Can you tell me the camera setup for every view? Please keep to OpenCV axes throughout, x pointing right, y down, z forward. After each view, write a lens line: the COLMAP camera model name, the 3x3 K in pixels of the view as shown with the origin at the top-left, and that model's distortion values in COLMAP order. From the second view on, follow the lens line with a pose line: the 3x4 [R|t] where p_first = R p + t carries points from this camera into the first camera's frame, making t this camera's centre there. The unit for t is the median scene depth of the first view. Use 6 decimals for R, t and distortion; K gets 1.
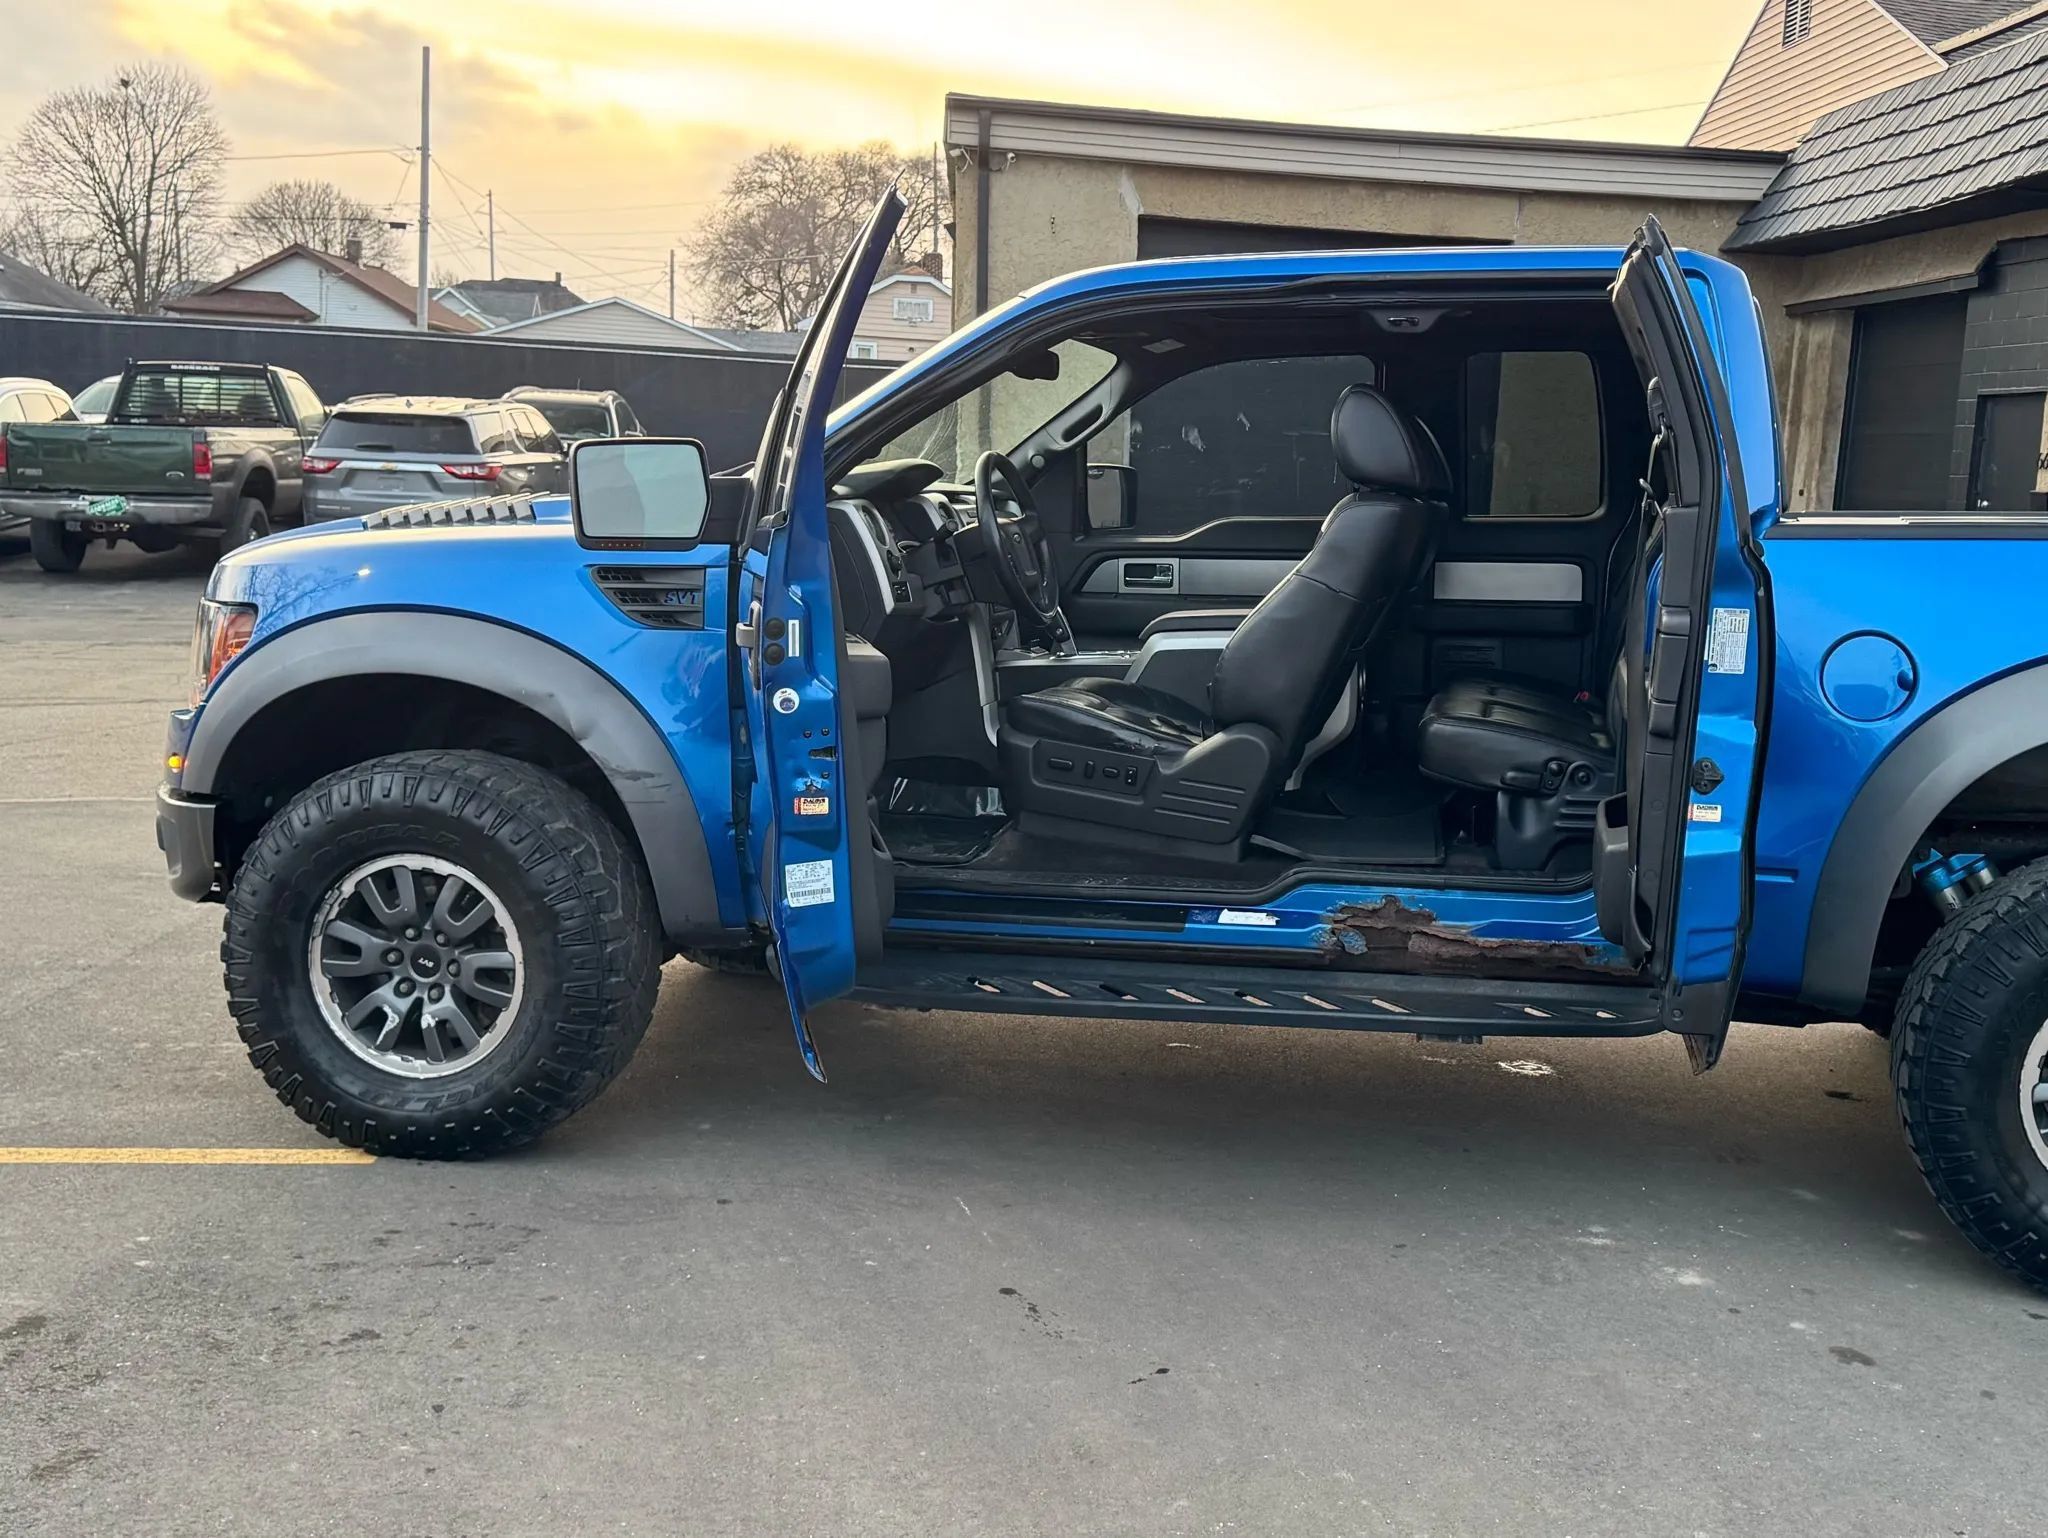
lens RADIAL K [[2852.5, 0, 1029.3], [0, 2852.5, 828.4], [0, 0, 1]] dist [0.274157, -0.832380]
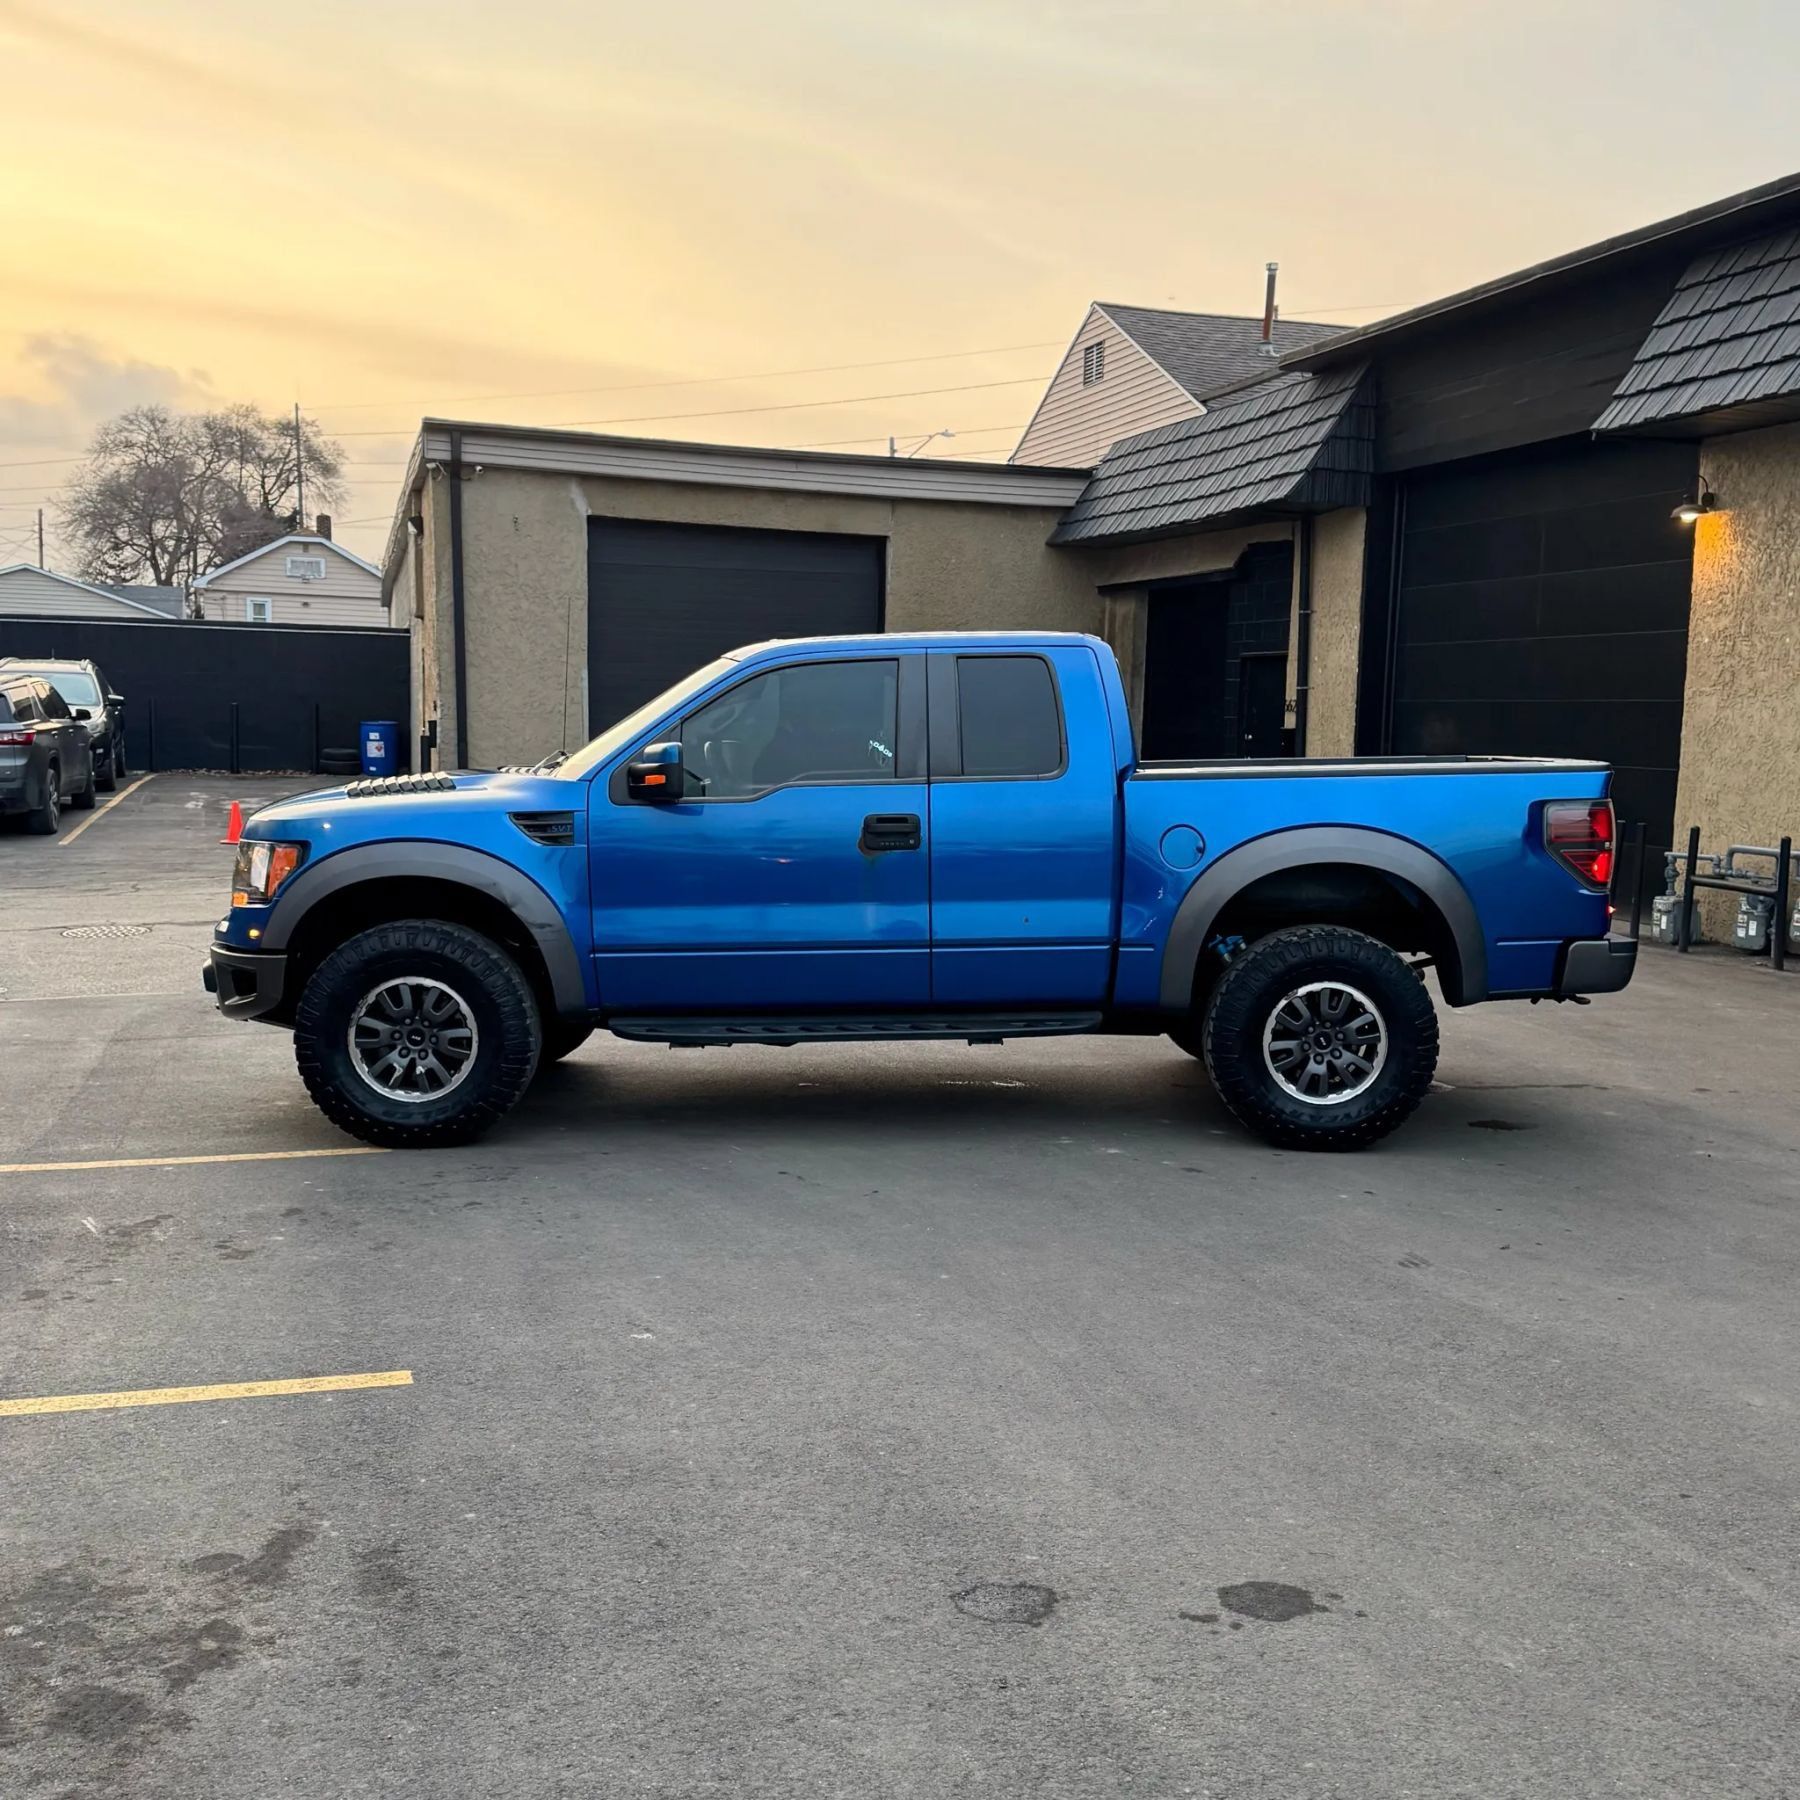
lens RADIAL K [[2565.8, 0, 981.4], [0, 2565.8, 931.5], [0, 0, 1]] dist [0.225675, -0.643605]
pose [[0.977939, -0.042835, 0.204454, -0.191755], [0.050585, 0.998180, -0.032829, 0.051068], [-0.202676, 0.042447, 0.978326, -0.638742]]
